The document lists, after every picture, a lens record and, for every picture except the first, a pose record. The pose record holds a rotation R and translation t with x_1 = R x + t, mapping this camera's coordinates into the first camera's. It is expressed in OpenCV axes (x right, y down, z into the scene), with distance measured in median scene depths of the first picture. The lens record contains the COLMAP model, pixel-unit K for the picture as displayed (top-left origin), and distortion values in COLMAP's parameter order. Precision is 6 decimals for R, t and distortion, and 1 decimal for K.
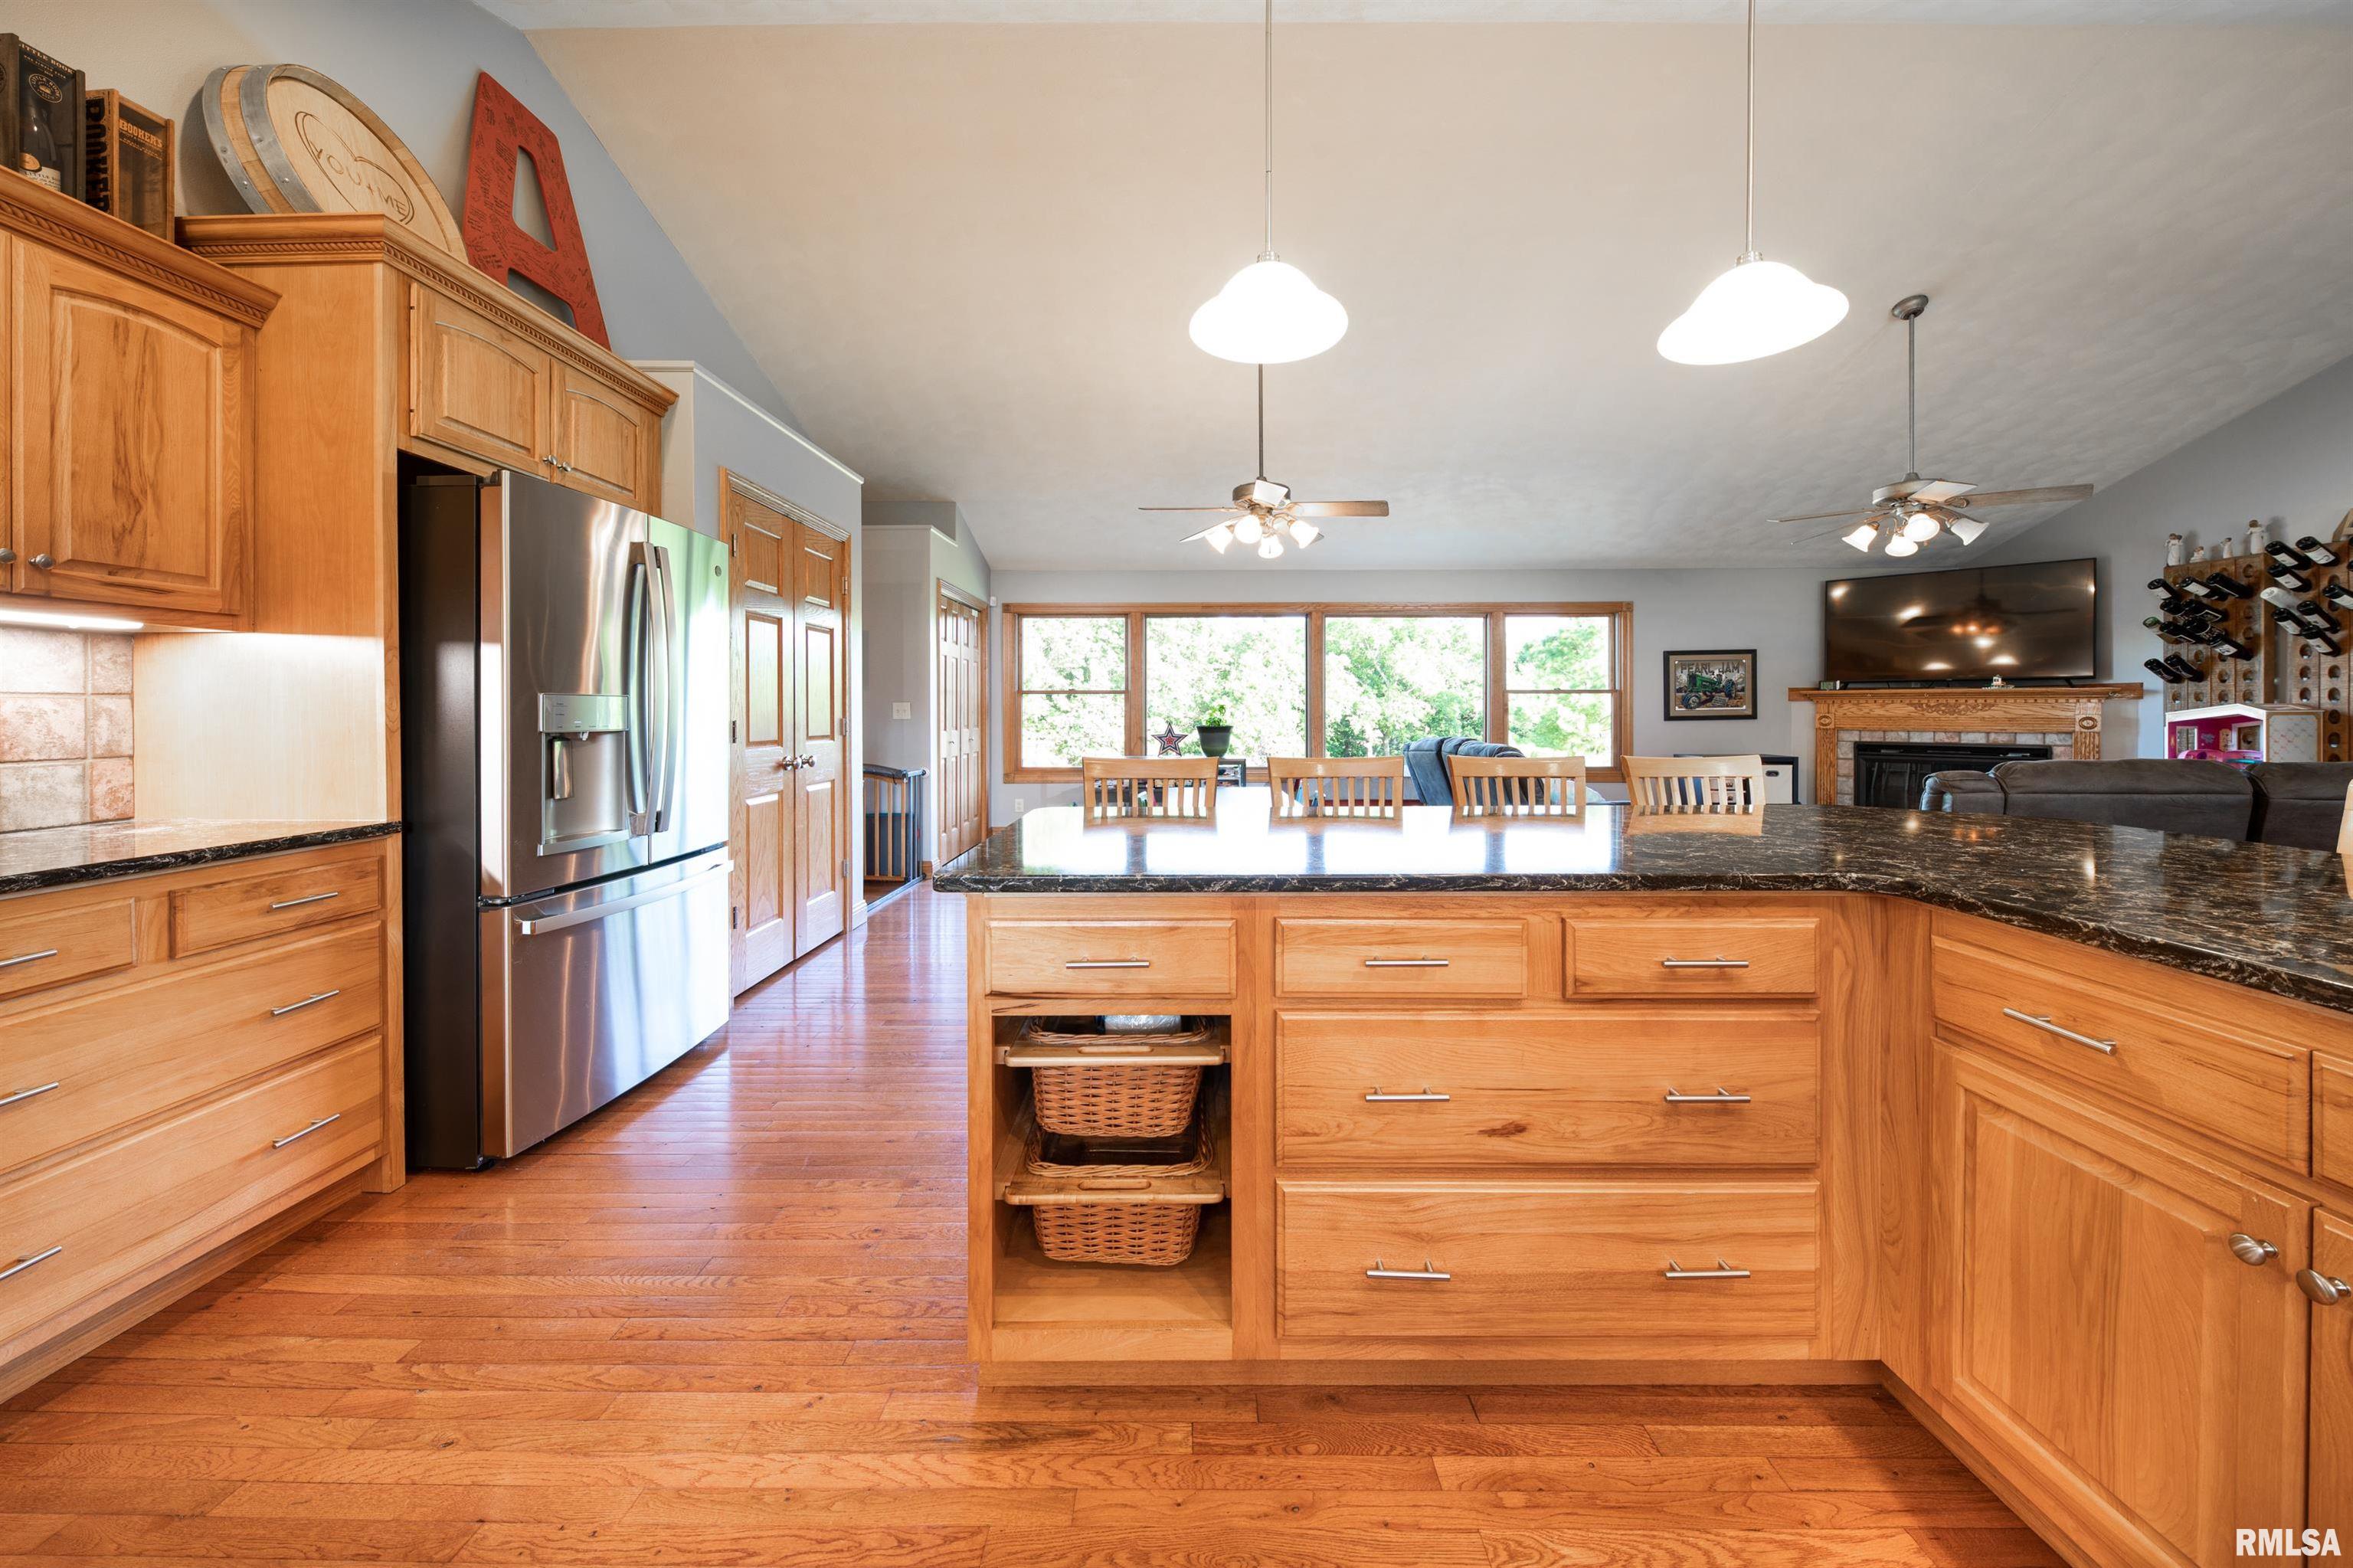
lens RADIAL K [[823.2, 0, 1170.1], [0, 823.2, 705.5], [0, 0, 1]] dist [-0.001704, -0.000136]
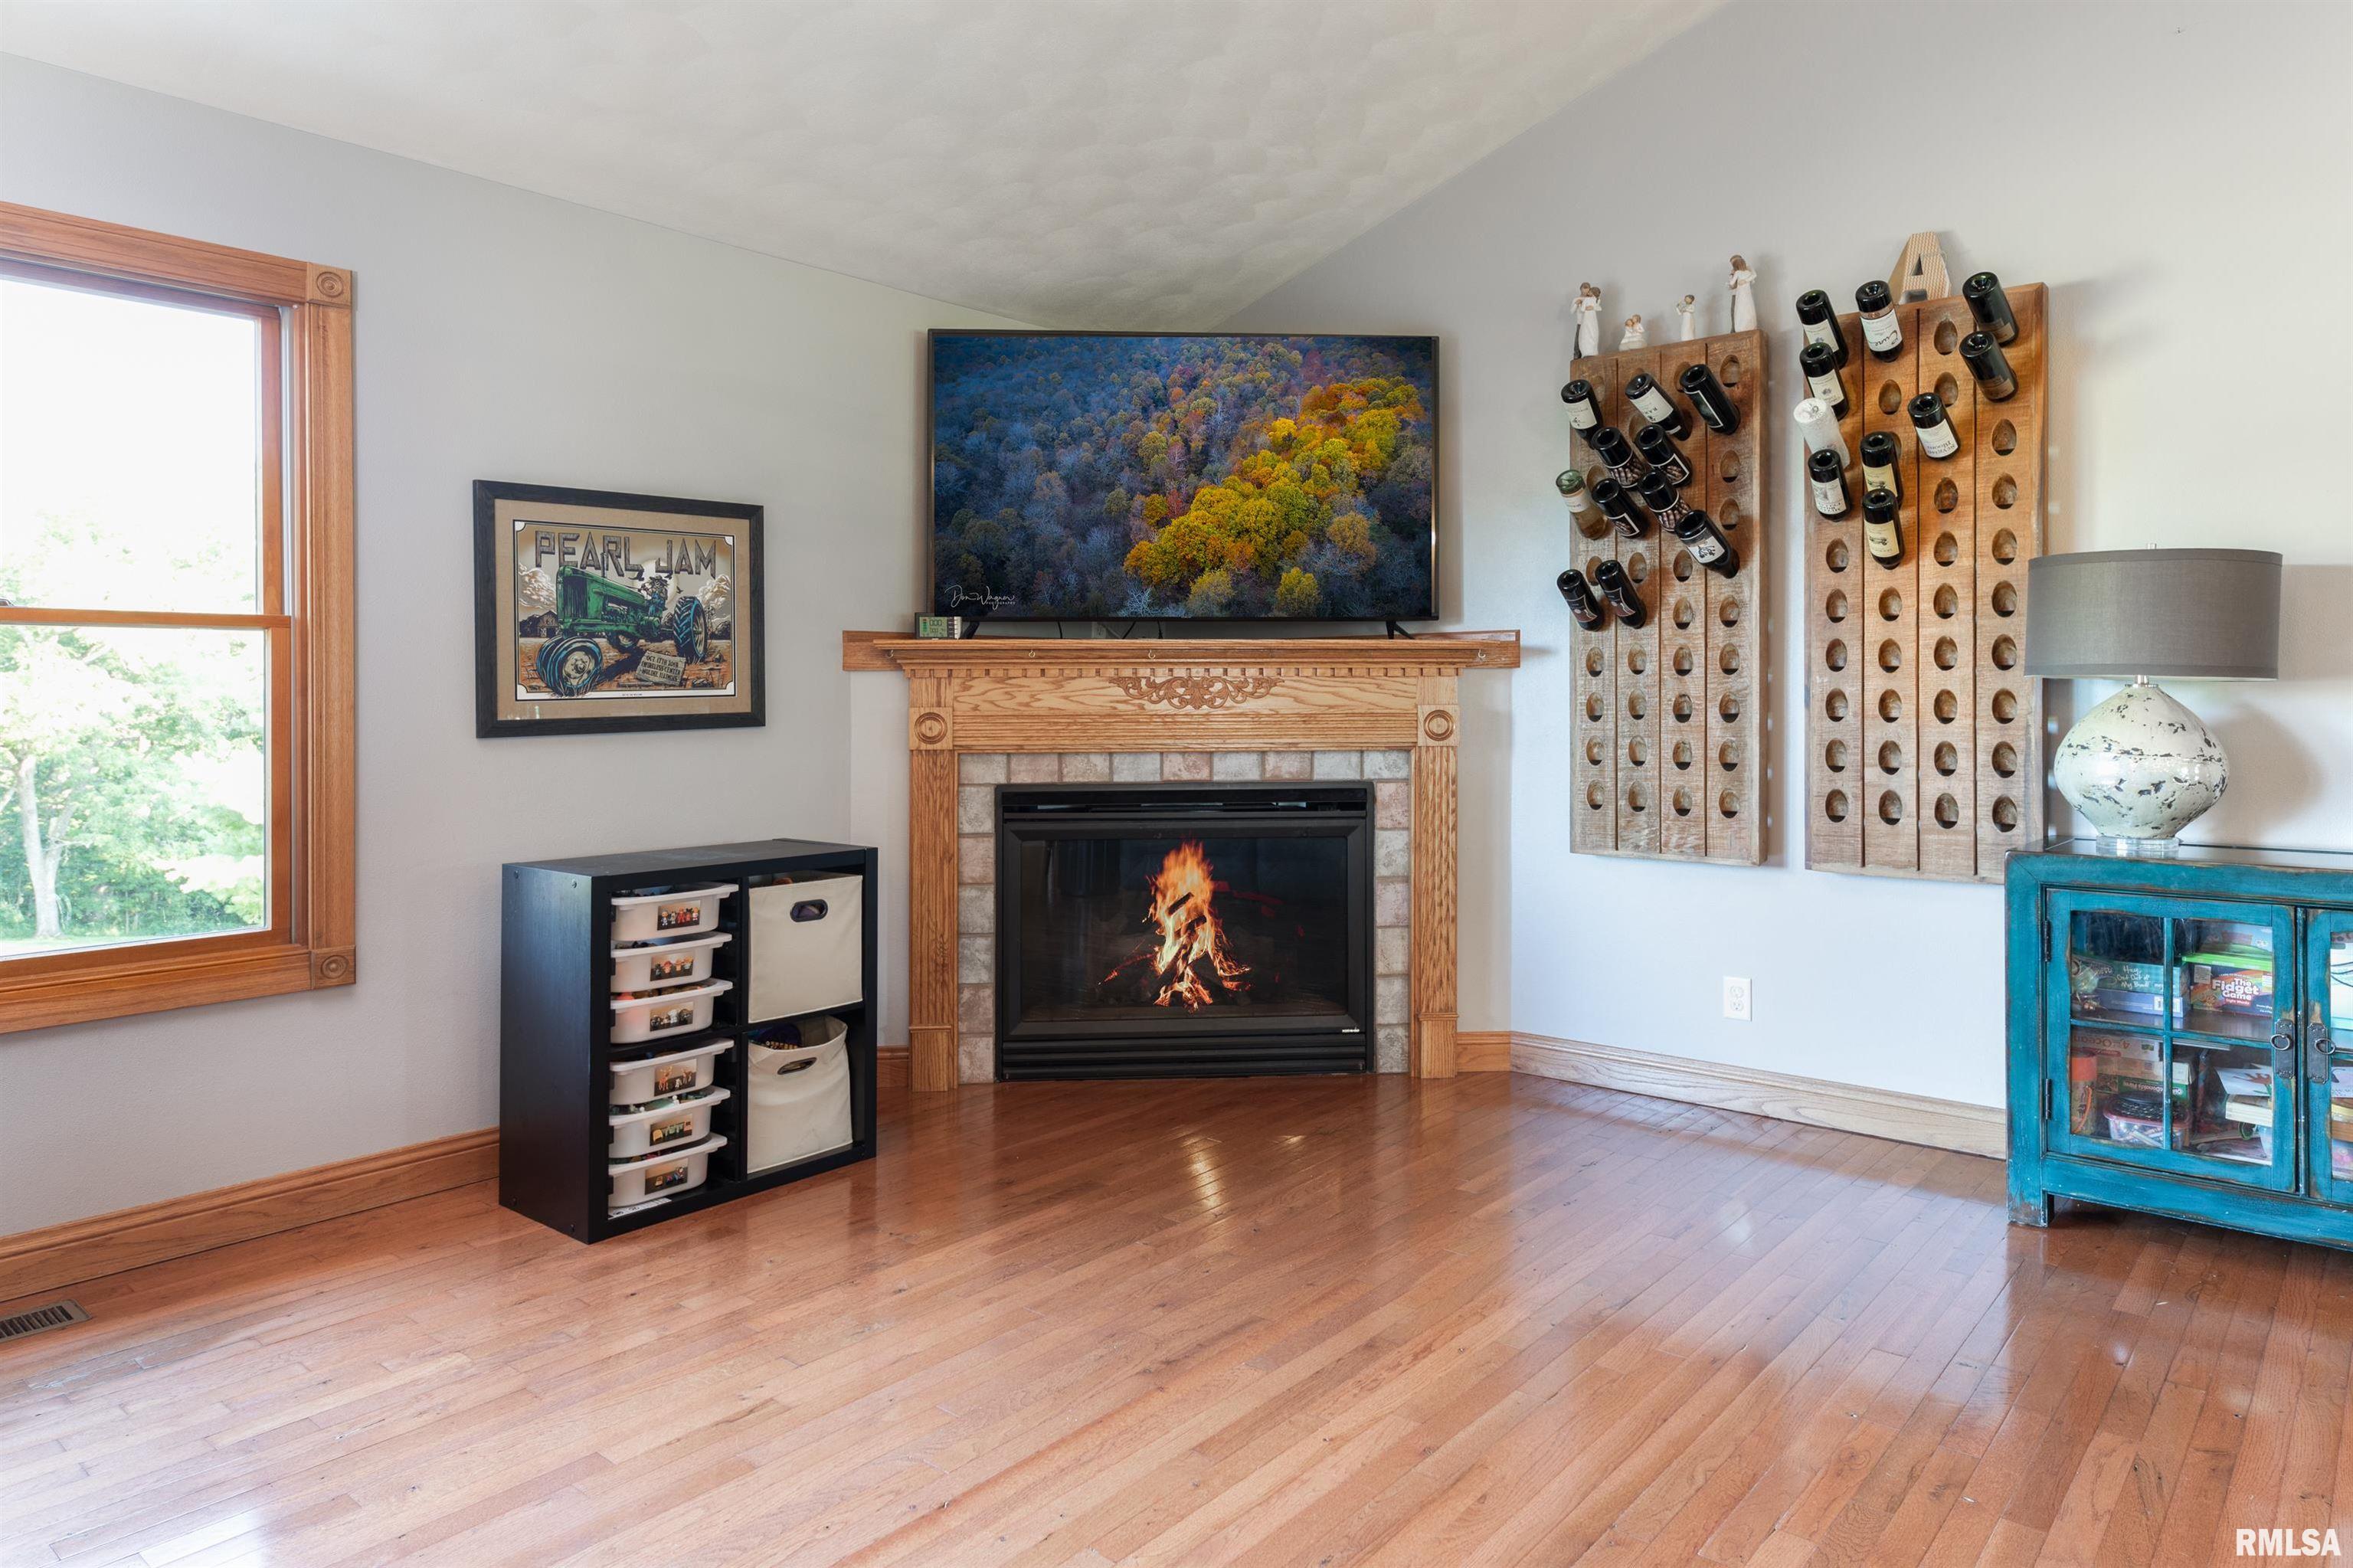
lens RADIAL K [[1492.9, 0, 1175.8], [0, 1492.9, 694.2], [0, 0, 1]] dist [-0.047128, -0.000609]
pose [[0.628604, -0.002483, 0.777722, 0.381116], [0.000755, 0.999996, 0.002582, 0.003046], [-0.777725, -0.001036, 0.628603, 0.535418]]
